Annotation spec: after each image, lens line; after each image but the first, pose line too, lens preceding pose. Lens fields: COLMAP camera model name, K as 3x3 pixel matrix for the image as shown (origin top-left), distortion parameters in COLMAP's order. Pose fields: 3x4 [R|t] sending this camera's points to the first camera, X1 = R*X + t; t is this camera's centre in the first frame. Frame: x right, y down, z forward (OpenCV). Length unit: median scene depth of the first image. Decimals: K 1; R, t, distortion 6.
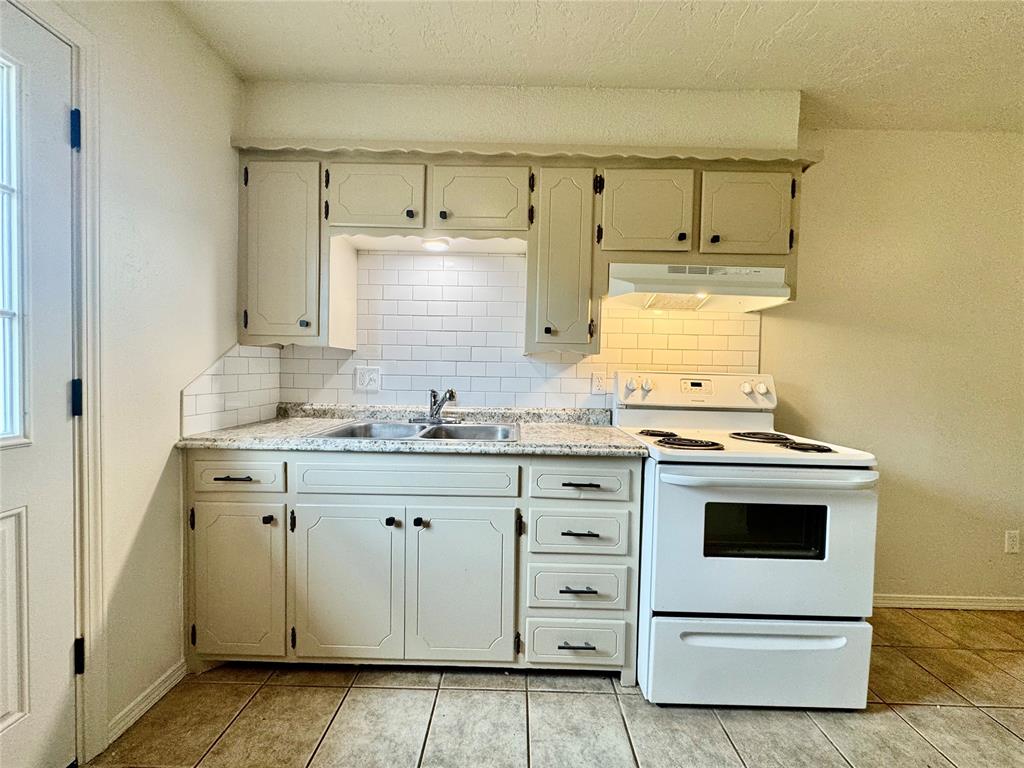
lens RADIAL K [[406.3, 0, 512.3], [0, 406.3, 382.2], [0, 0, 1]] dist [-0.000726, -0.000484]
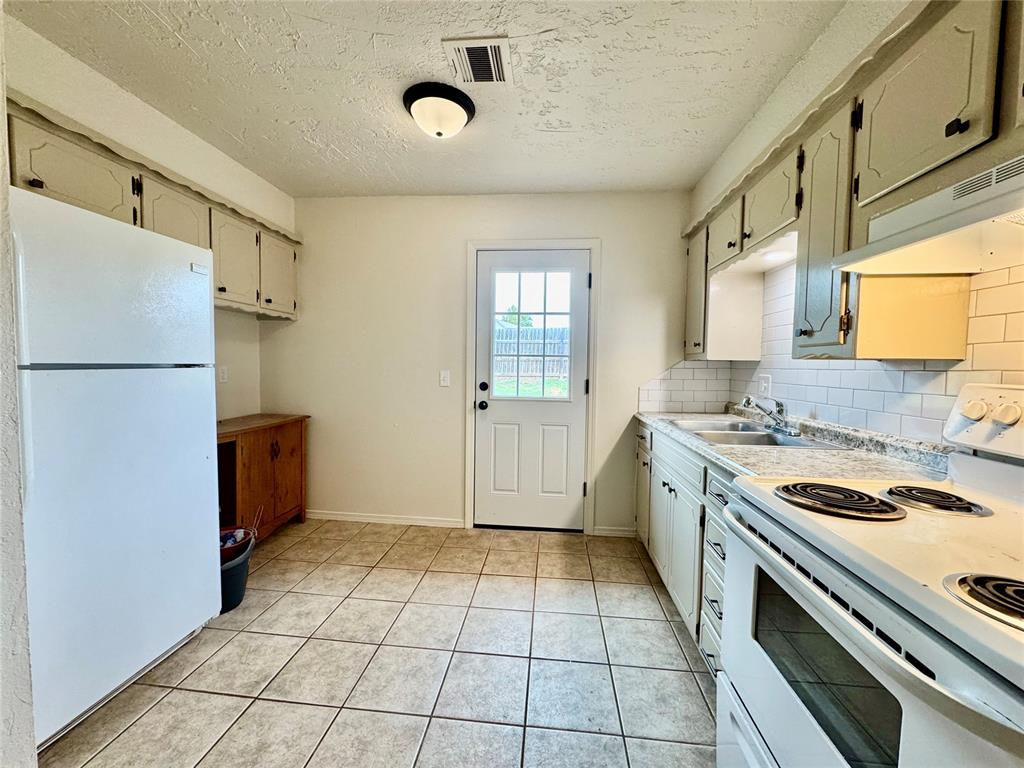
lens RADIAL K [[406.3, 0, 512.3], [0, 406.3, 382.2], [0, 0, 1]] dist [-0.000726, -0.000484]
pose [[-0.084459, 0.022432, -0.996174, 0.974939], [-0.042163, 0.998771, 0.026065, -0.022264], [0.995535, 0.044203, -0.083410, 0.487458]]
